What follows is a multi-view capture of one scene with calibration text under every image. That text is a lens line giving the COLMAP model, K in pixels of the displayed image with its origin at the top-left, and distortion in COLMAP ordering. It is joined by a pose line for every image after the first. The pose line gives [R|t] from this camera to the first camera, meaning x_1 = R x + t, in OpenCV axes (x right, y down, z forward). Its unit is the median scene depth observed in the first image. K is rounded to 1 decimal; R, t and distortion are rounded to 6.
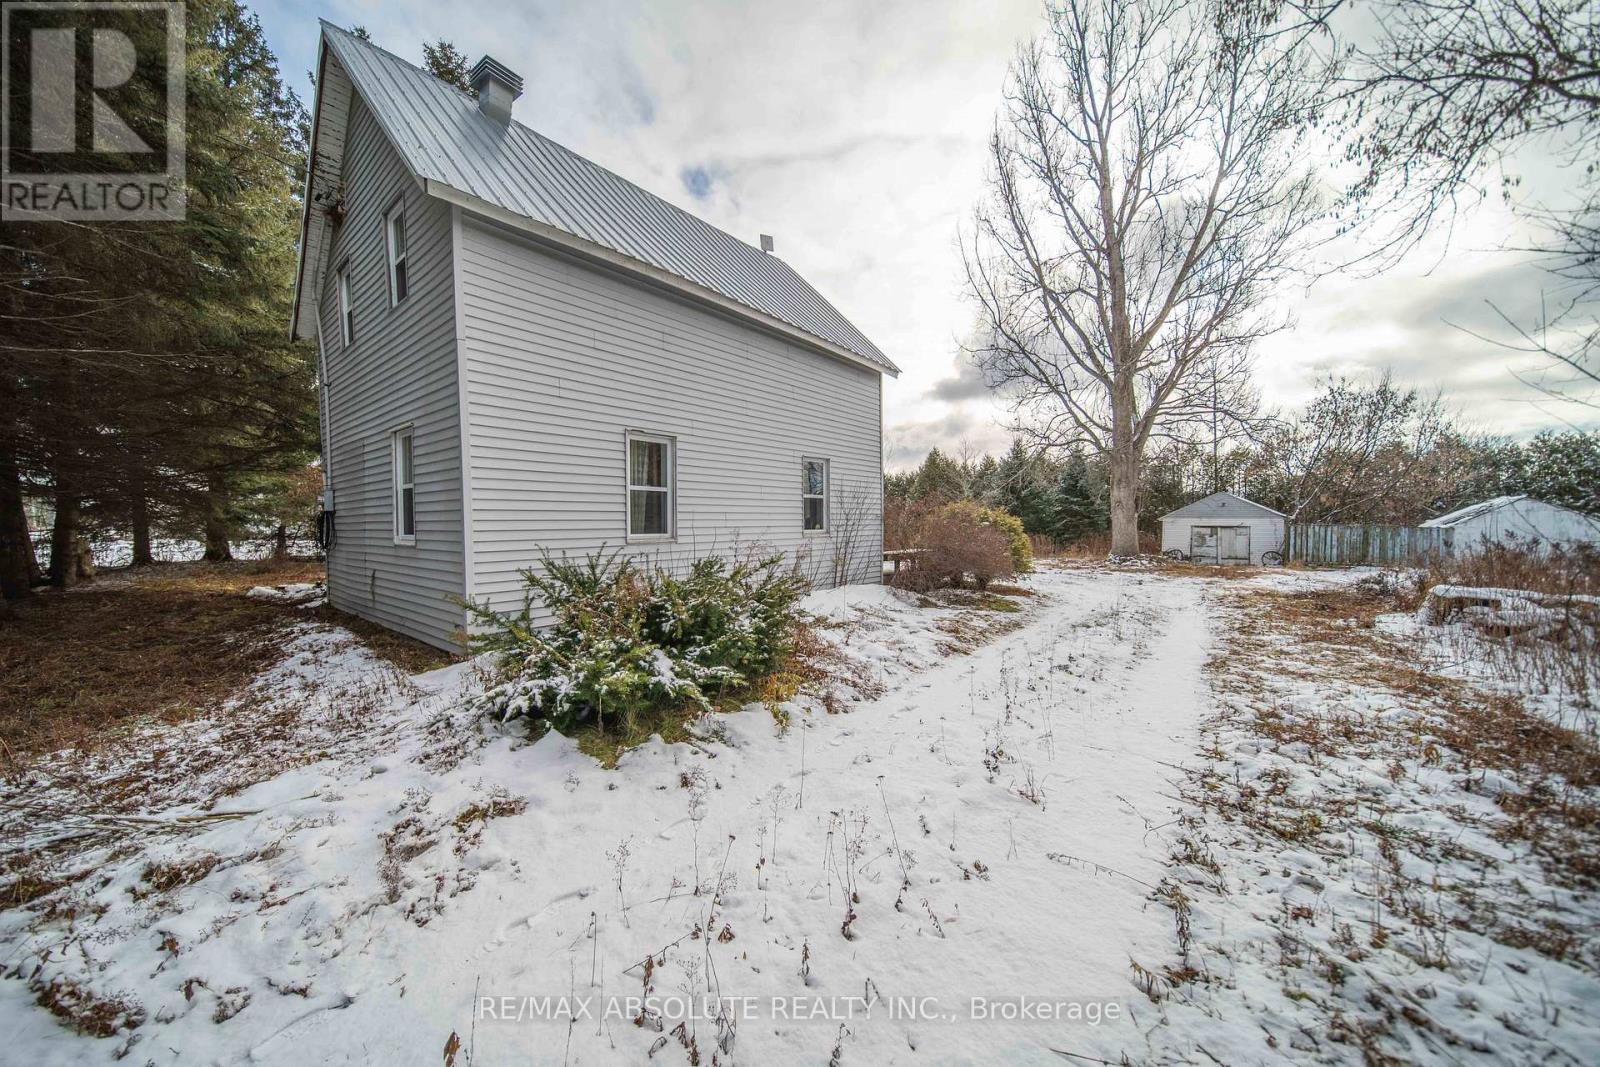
lens RADIAL K [[562.0, 0, 796.2], [0, 562.0, 534.3], [0, 0, 1]] dist [0.001846, -0.000551]
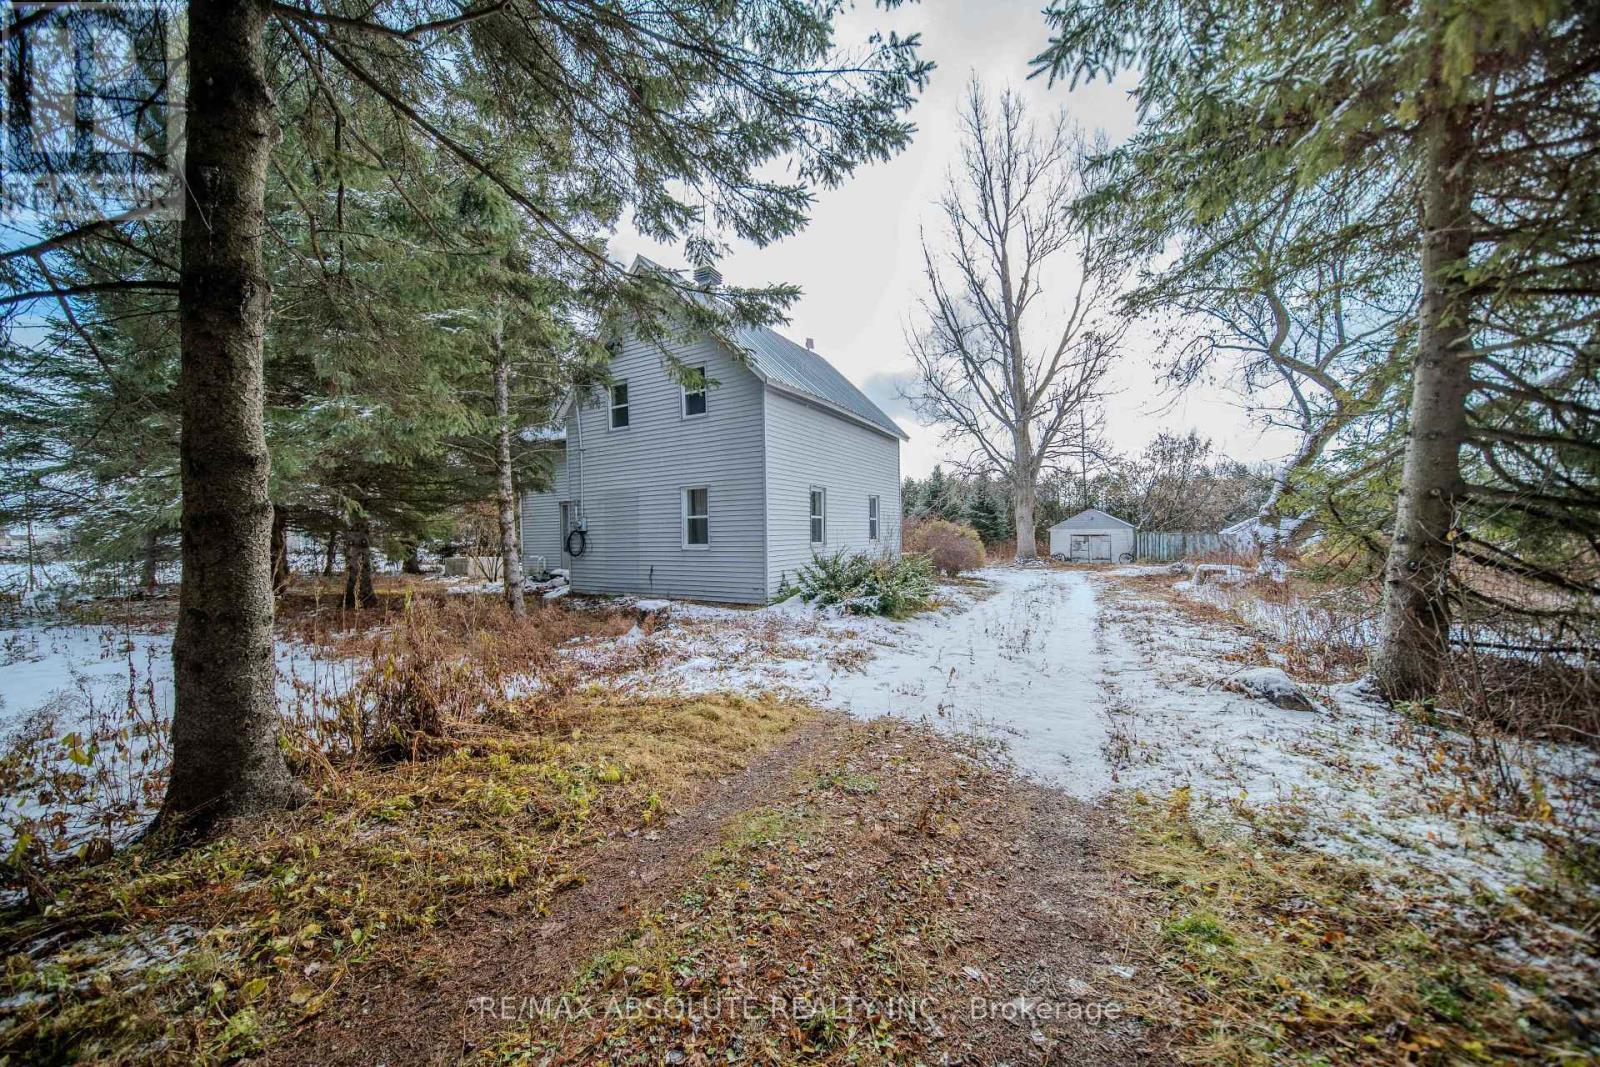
lens RADIAL K [[562.0, 0, 799.3], [0, 562.0, 531.2], [0, 0, 1]] dist [0.001846, -0.000551]
pose [[0.984729, -0.010334, 0.173787, -0.168125], [0.015366, 0.999500, -0.027631, 0.003266], [-0.173414, 0.029880, 0.984396, -0.204647]]
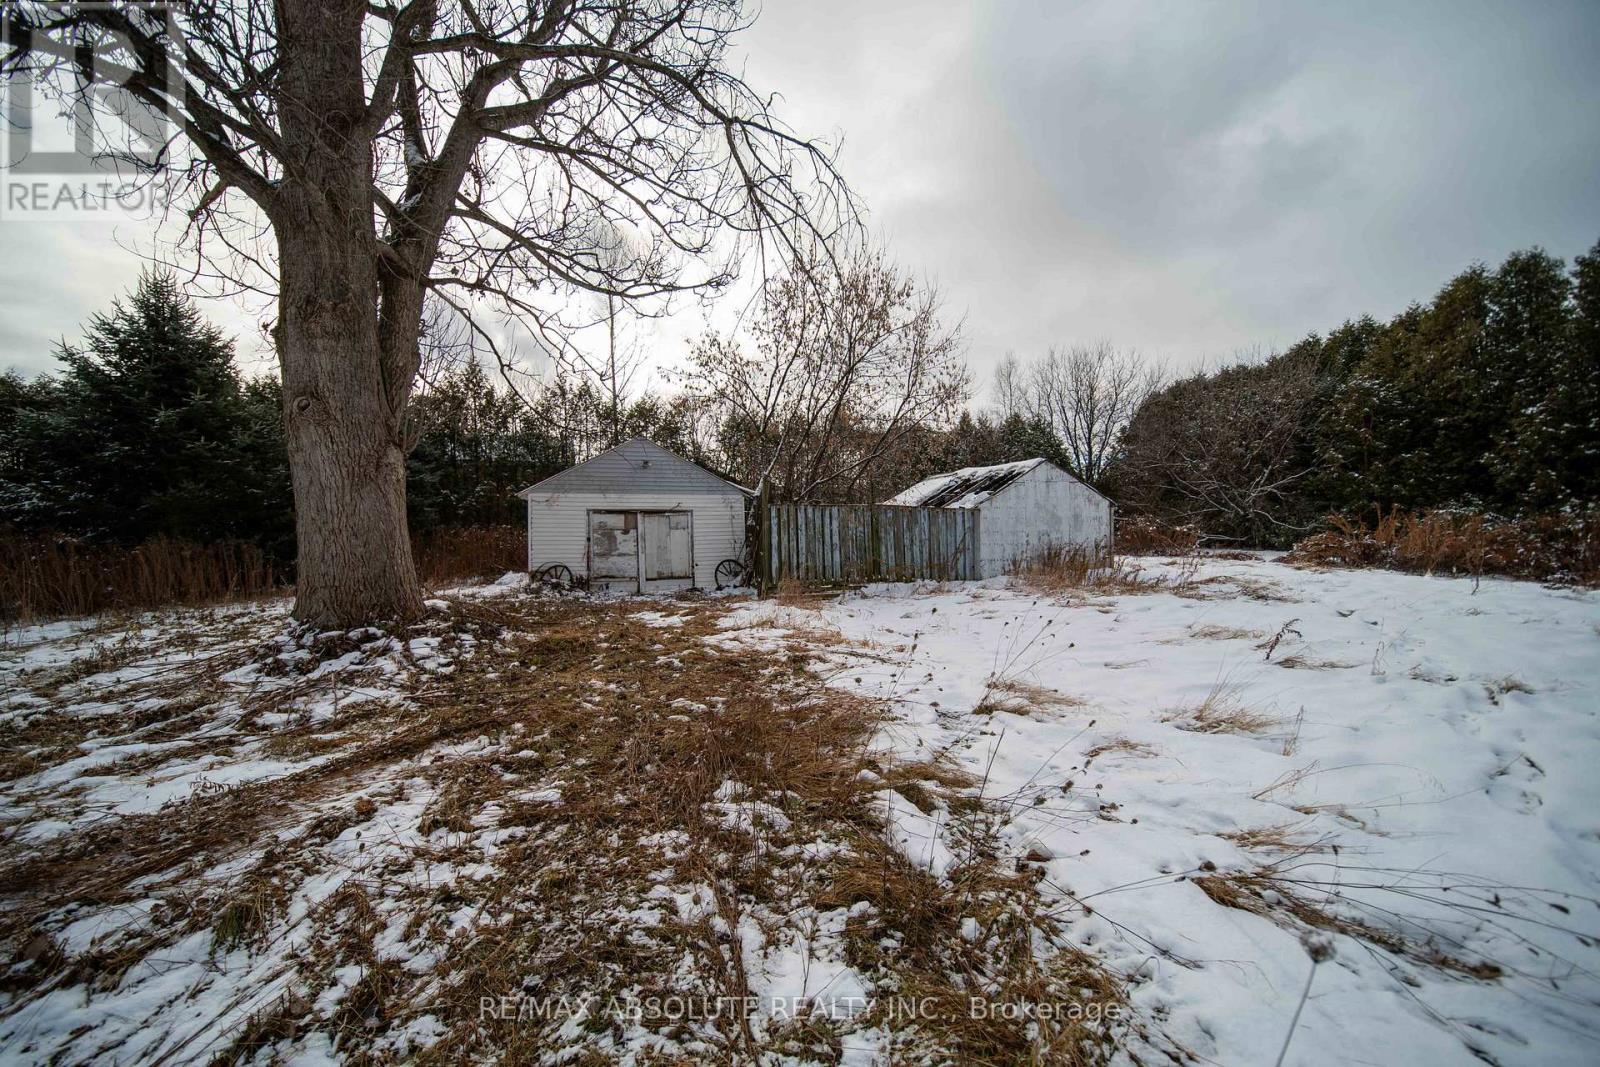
lens RADIAL K [[562.0, 0, 797.5], [0, 562.0, 531.1], [0, 0, 1]] dist [0.001846, -0.000551]
pose [[0.564609, -0.026975, 0.824918, 0.185035], [0.024602, 0.999572, 0.015847, -0.000547], [-0.824992, 0.011348, 0.565030, 0.263665]]
